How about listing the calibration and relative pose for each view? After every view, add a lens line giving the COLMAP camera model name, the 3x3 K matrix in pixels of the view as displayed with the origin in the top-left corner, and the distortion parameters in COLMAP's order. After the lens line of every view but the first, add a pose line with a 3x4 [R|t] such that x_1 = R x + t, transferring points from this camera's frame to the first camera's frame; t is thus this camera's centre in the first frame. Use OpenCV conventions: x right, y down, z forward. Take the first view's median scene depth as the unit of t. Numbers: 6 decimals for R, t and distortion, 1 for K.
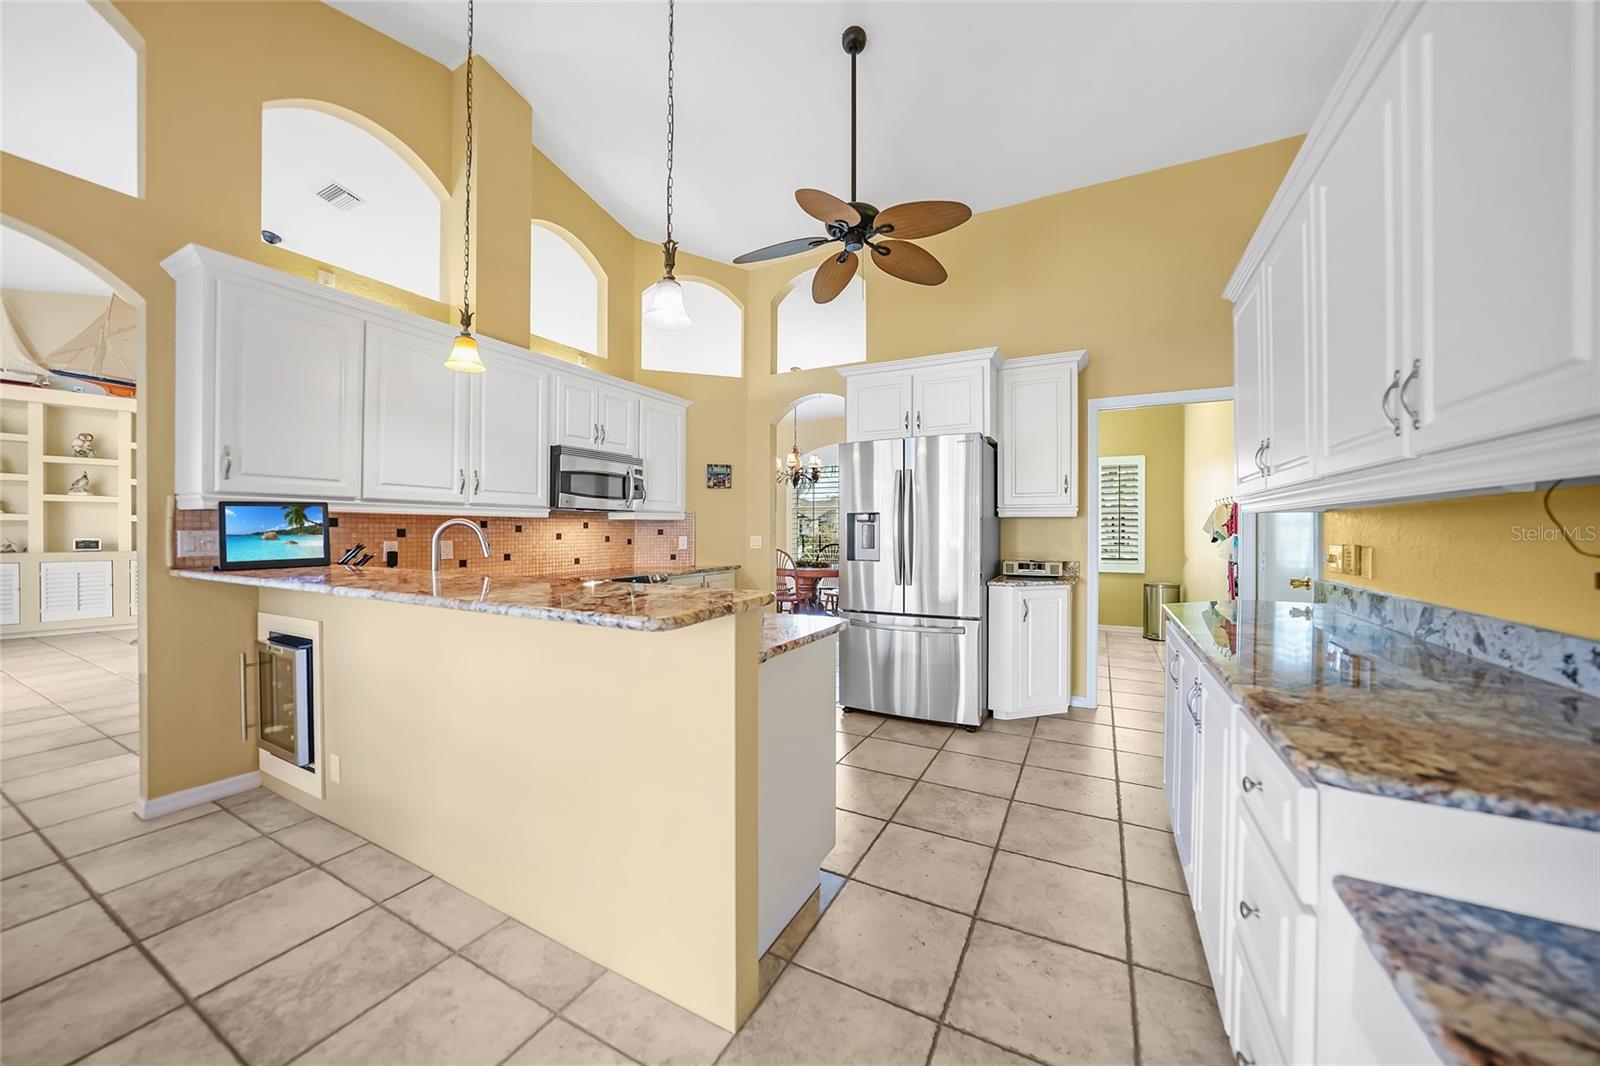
lens RADIAL K [[561.0, 0, 806.3], [0, 561.0, 527.8], [0, 0, 1]] dist [-0.027874, 0.006571]
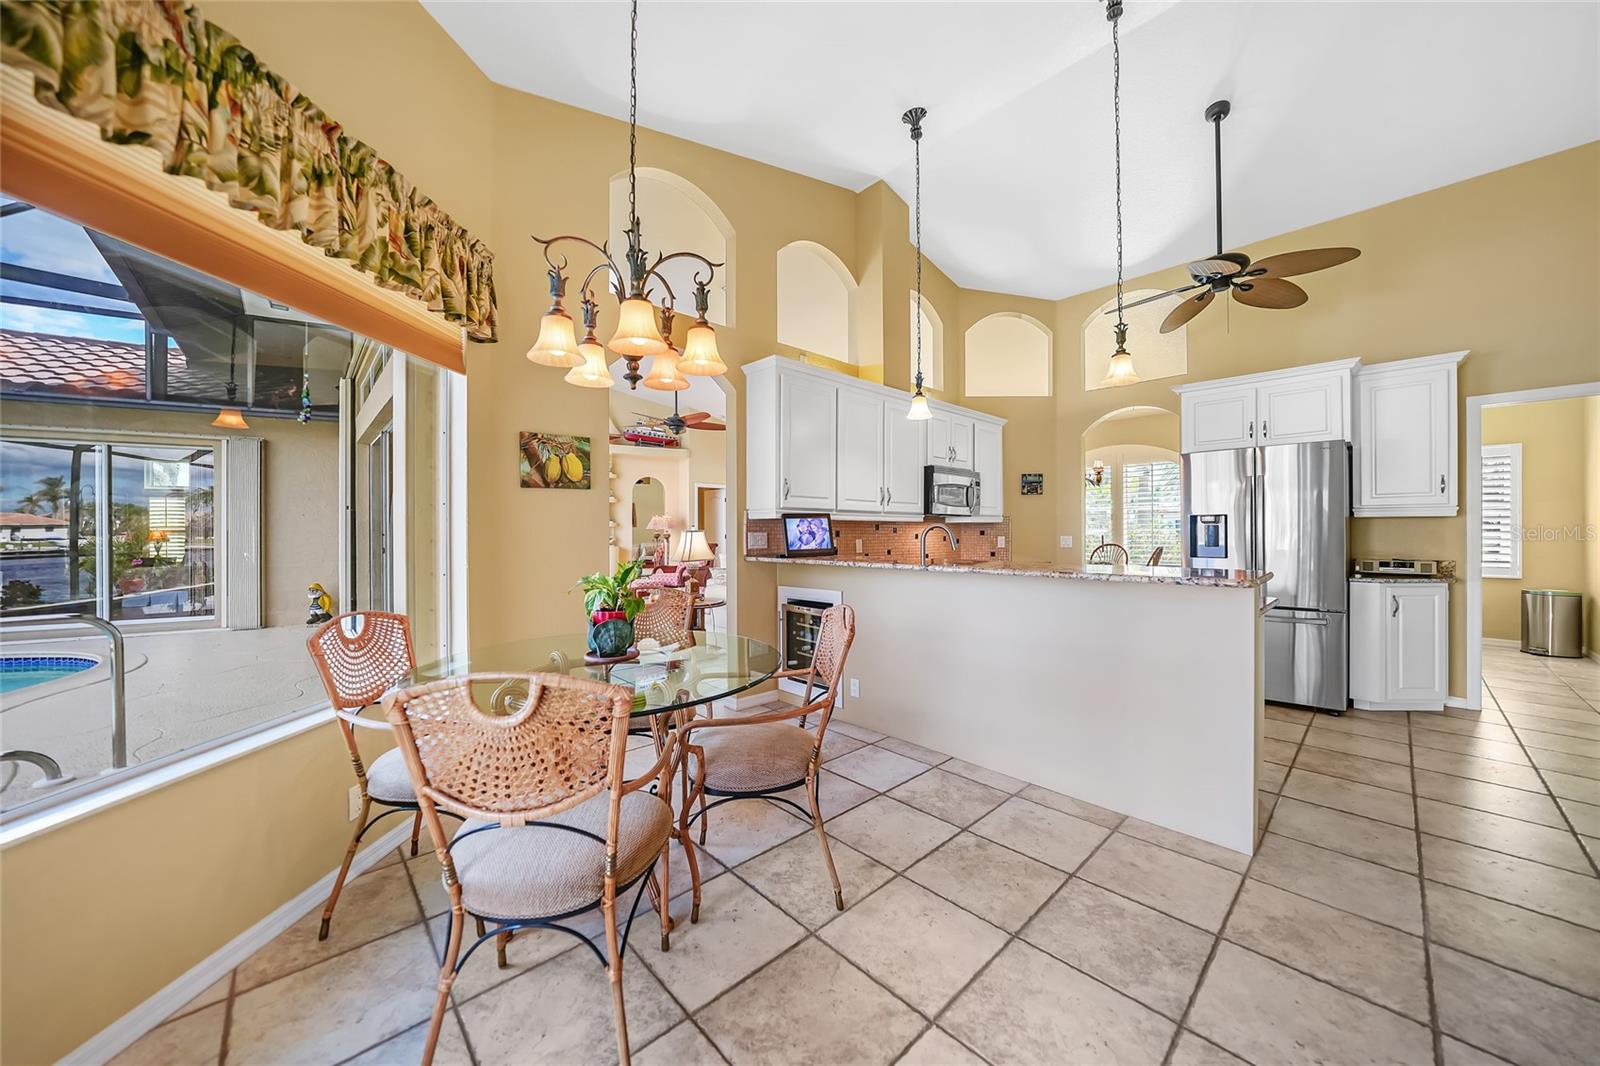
lens RADIAL K [[558.1, 0, 808.1], [0, 558.1, 530.5], [0, 0, 1]] dist [-0.029587, 0.006714]
pose [[0.942420, -0.004709, -0.334399, -0.283090], [0.005357, 0.999985, 0.001017, -0.000866], [0.334389, -0.002750, 0.942431, -0.306362]]
